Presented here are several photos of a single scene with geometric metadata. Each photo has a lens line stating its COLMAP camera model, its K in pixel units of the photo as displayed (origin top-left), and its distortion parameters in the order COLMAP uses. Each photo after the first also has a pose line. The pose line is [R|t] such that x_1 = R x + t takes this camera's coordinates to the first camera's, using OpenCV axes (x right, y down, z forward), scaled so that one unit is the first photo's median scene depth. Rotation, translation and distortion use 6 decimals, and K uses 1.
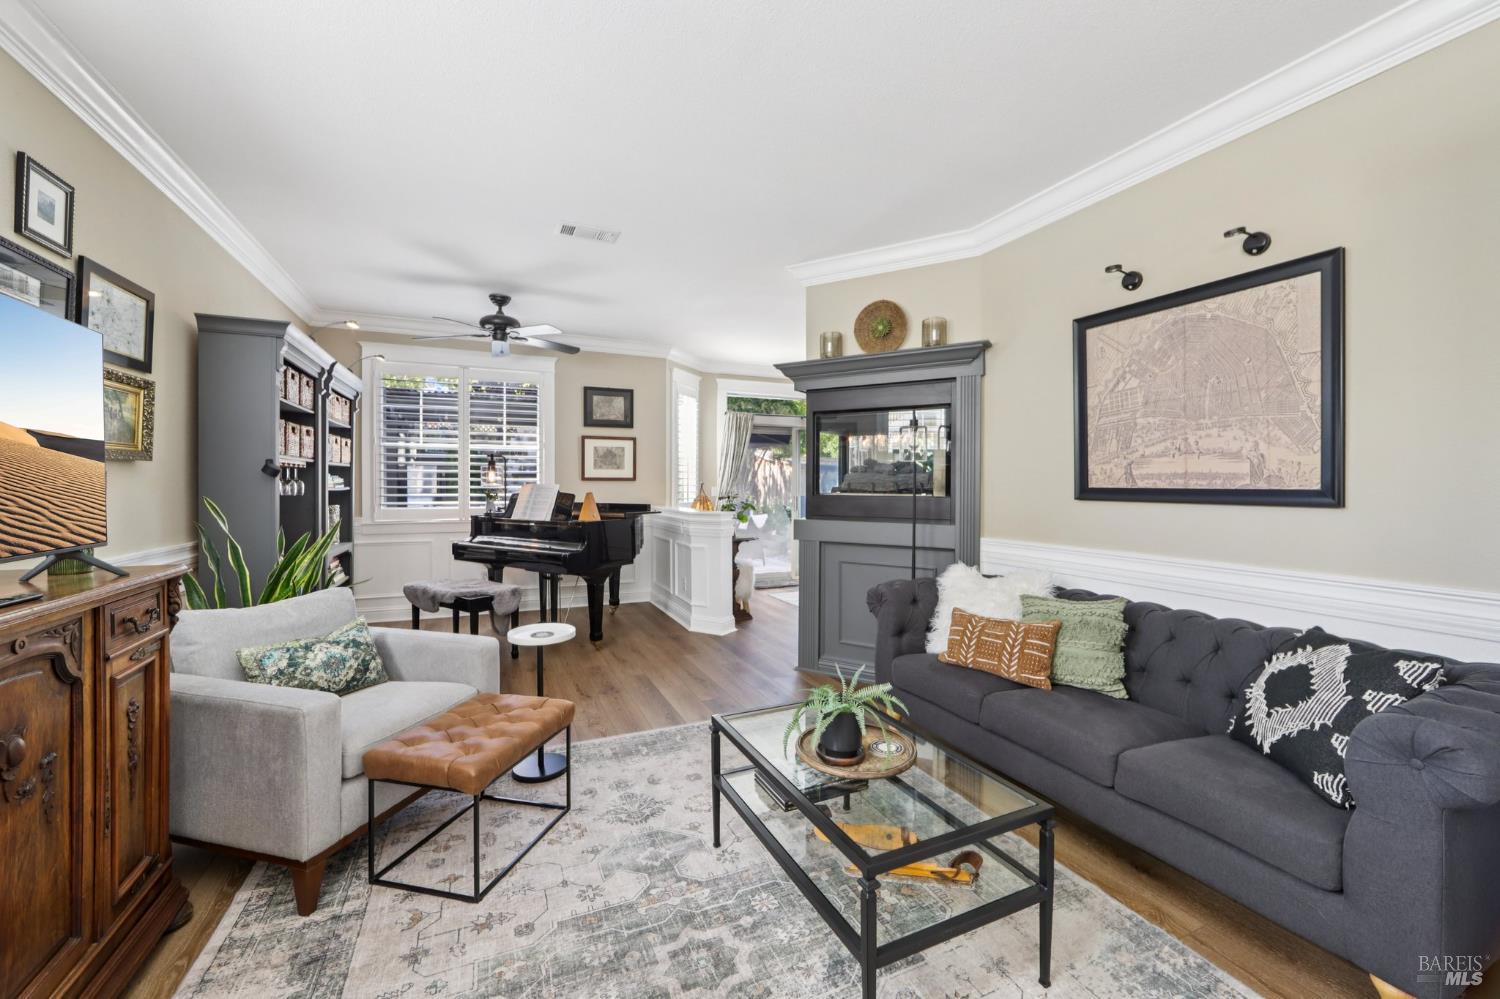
lens RADIAL K [[603.2, 0, 749.7], [0, 603.2, 489.6], [0, 0, 1]] dist [-0.013017, 0.003096]
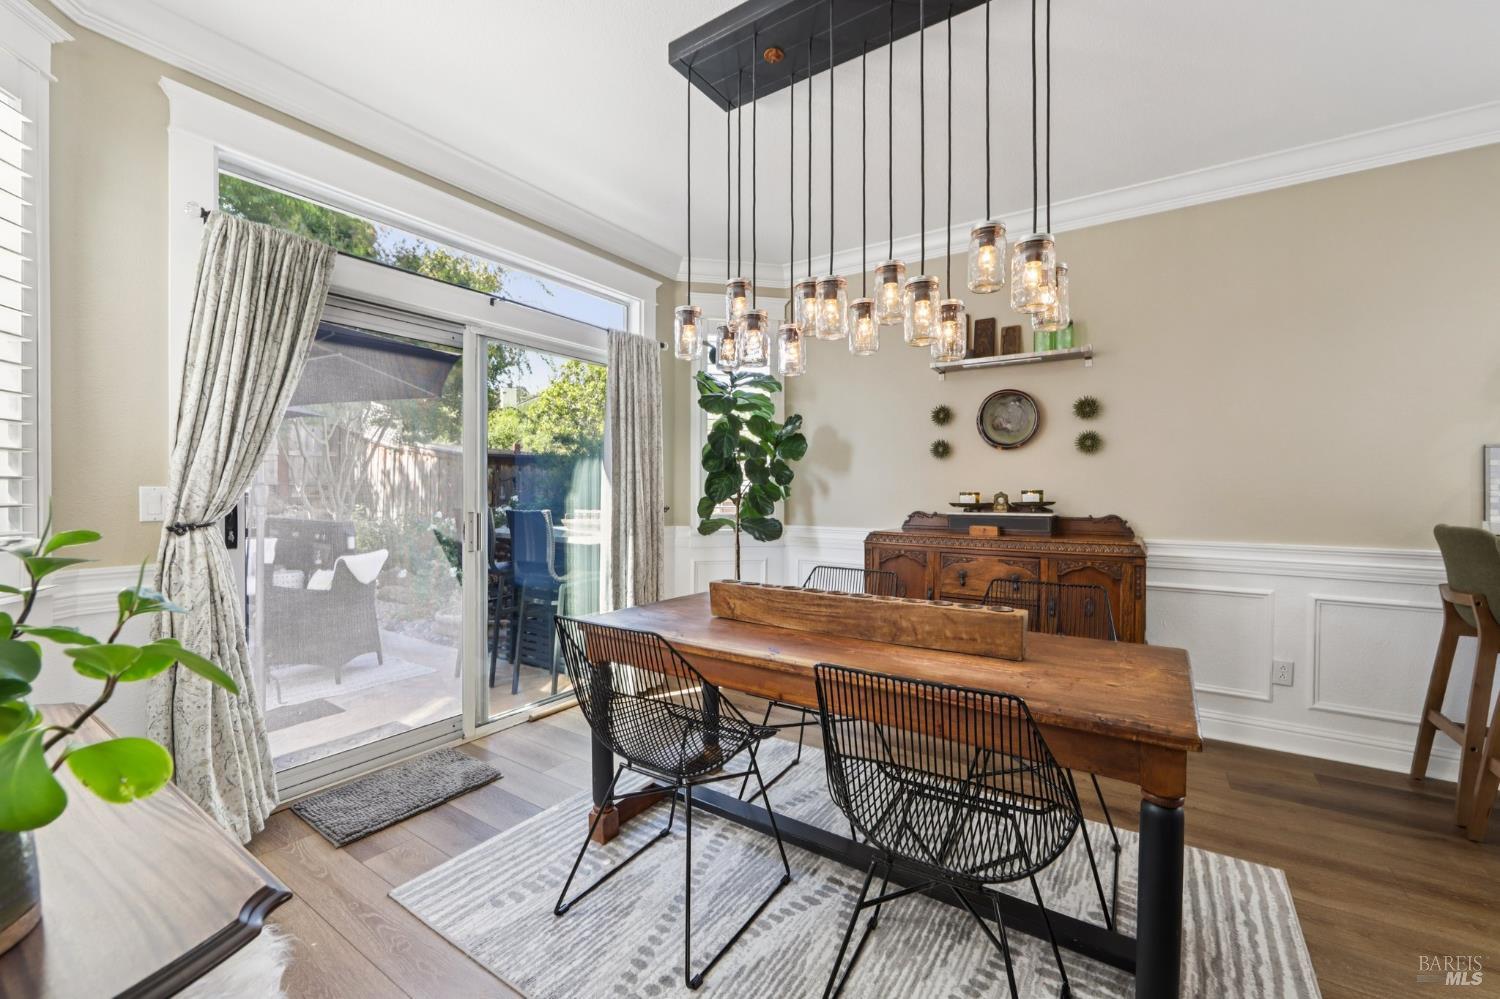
lens RADIAL K [[603.2, 0, 758.8], [0, 603.2, 490.8], [0, 0, 1]] dist [-0.013017, 0.003096]
pose [[0.839124, -0.011427, 0.543821, 0.049047], [0.009682, 0.999935, 0.006071, -0.003829], [-0.543855, 0.000171, 0.839179, 1.228149]]
